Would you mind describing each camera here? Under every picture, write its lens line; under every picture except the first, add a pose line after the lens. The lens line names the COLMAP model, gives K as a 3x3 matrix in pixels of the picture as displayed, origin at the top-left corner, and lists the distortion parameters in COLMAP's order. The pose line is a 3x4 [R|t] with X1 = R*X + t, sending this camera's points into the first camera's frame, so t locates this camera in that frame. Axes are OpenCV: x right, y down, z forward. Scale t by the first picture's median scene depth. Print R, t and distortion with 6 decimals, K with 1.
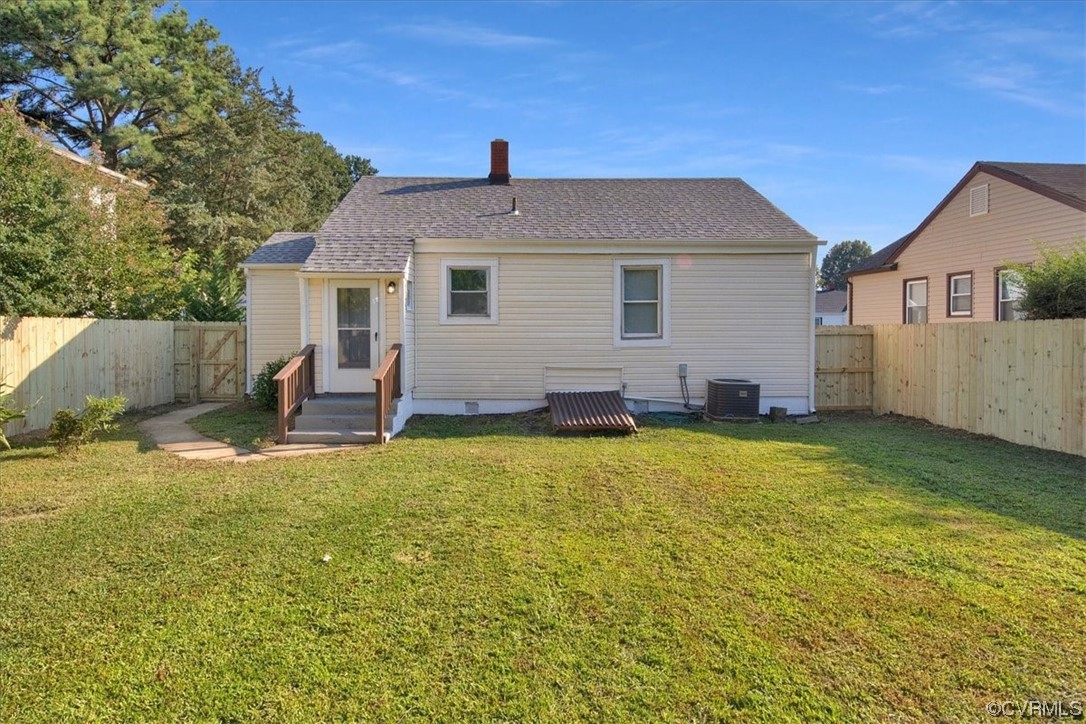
lens RADIAL K [[615.7, 0, 537.4], [0, 615.7, 342.3], [0, 0, 1]] dist [0.002374, -0.001853]
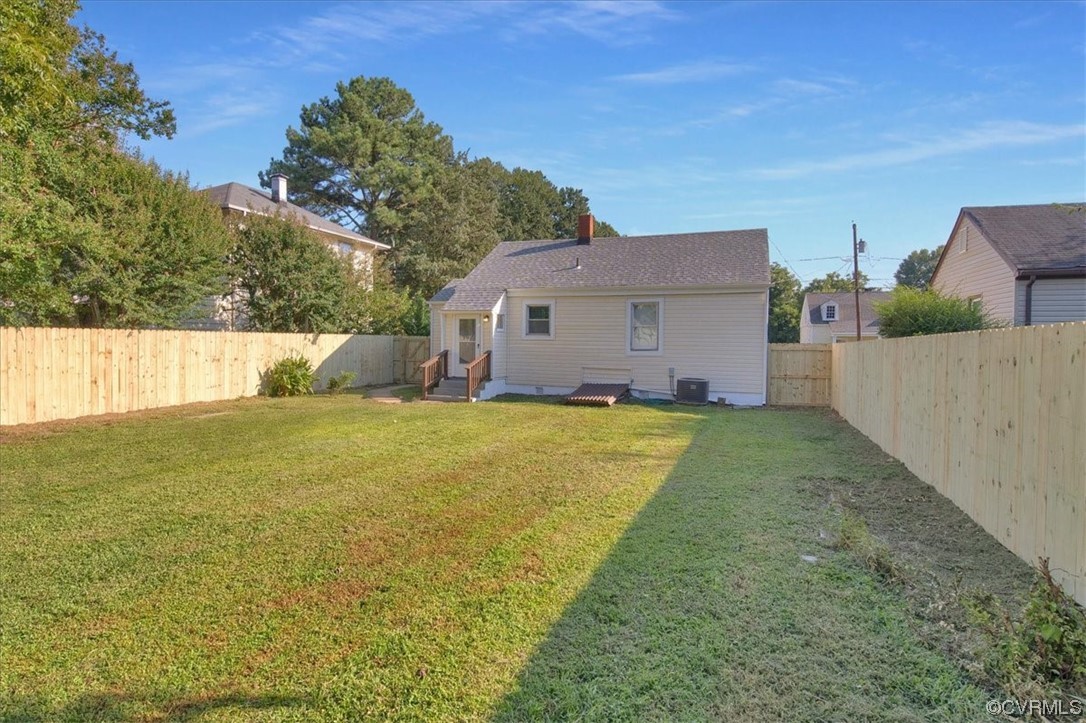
lens RADIAL K [[615.7, 0, 527.0], [0, 615.7, 363.4], [0, 0, 1]] dist [0.002374, -0.001853]
pose [[0.924432, 0.025724, -0.380478, 0.445042], [-0.019880, 0.999616, 0.019282, 0.002444], [0.380828, -0.010261, 0.924589, -0.482784]]
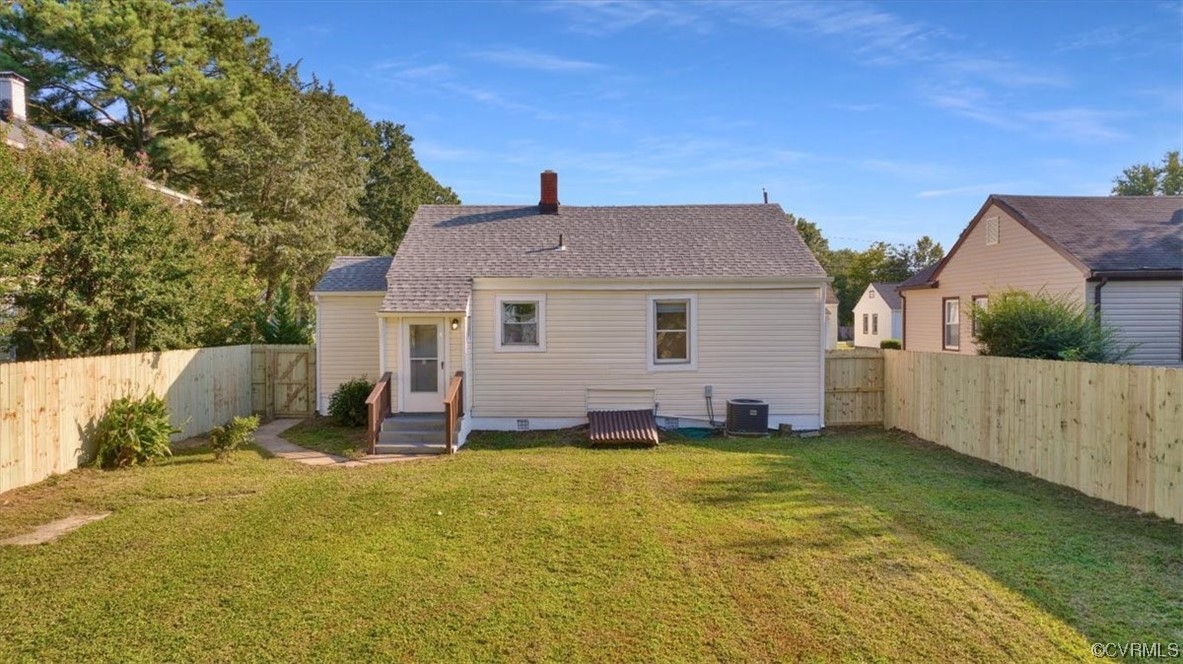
lens RADIAL K [[783.9, 0, 602.1], [0, 783.9, 349.5], [0, 0, 1]] dist [-0.041215, 0.021791]
pose [[0.999959, -0.002045, -0.008850, 0.048949], [0.002198, 0.999848, 0.017294, -0.052886], [0.008813, -0.017313, 0.999811, -0.412409]]
